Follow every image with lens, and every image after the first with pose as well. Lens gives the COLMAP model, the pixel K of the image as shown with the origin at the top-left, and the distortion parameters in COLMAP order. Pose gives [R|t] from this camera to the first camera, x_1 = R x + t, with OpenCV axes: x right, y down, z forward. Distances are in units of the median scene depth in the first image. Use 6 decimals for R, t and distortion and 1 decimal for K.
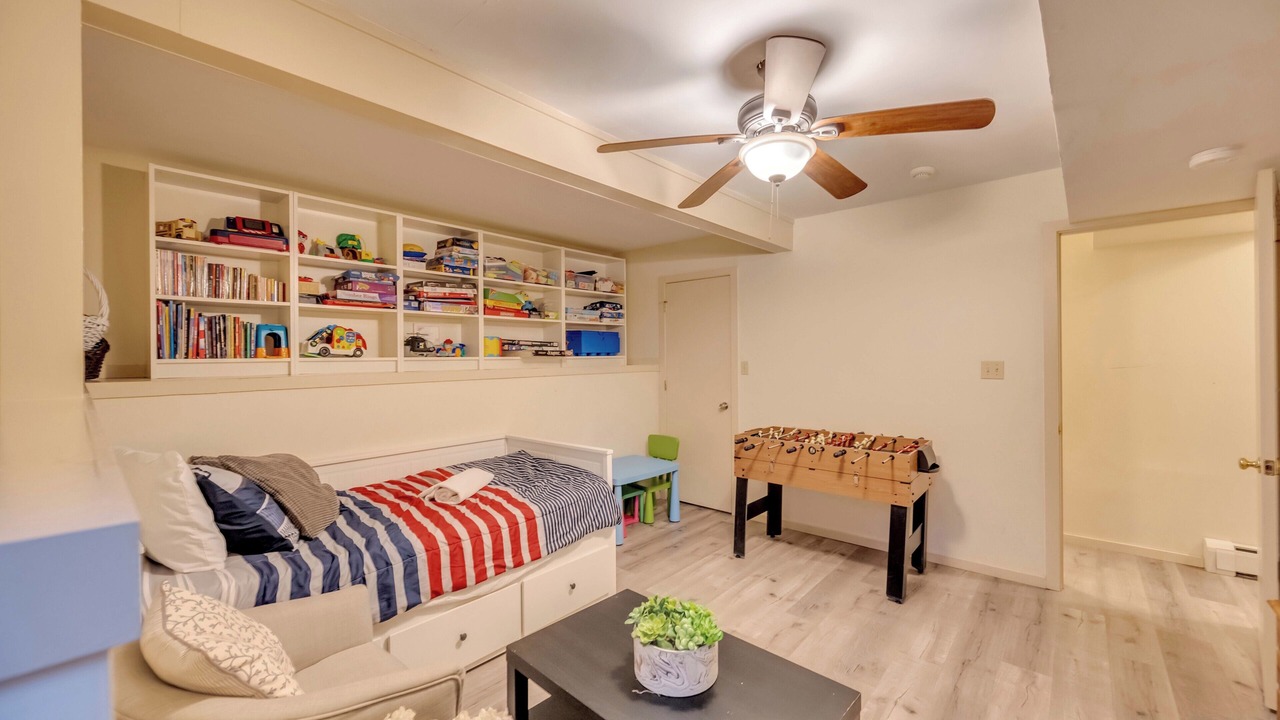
lens RADIAL K [[504.0, 0, 636.5], [0, 504.0, 355.7], [0, 0, 1]] dist [-0.000380, 0.000042]
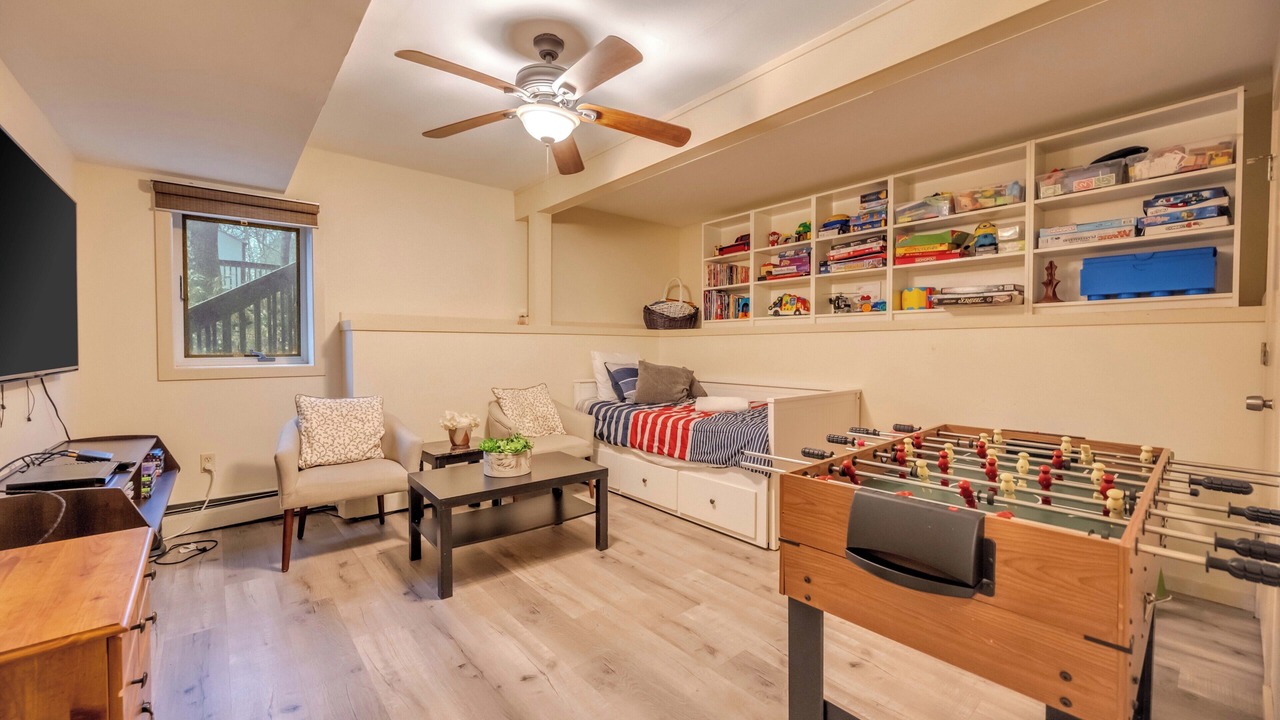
lens RADIAL K [[504.0, 0, 636.5], [0, 504.0, 355.7], [0, 0, 1]] dist [-0.000380, 0.000042]
pose [[-0.146812, 0.025897, -0.988825, 0.798159], [0.000570, 0.999659, 0.026096, 0.070192], [0.989164, 0.003268, -0.146776, 0.767078]]
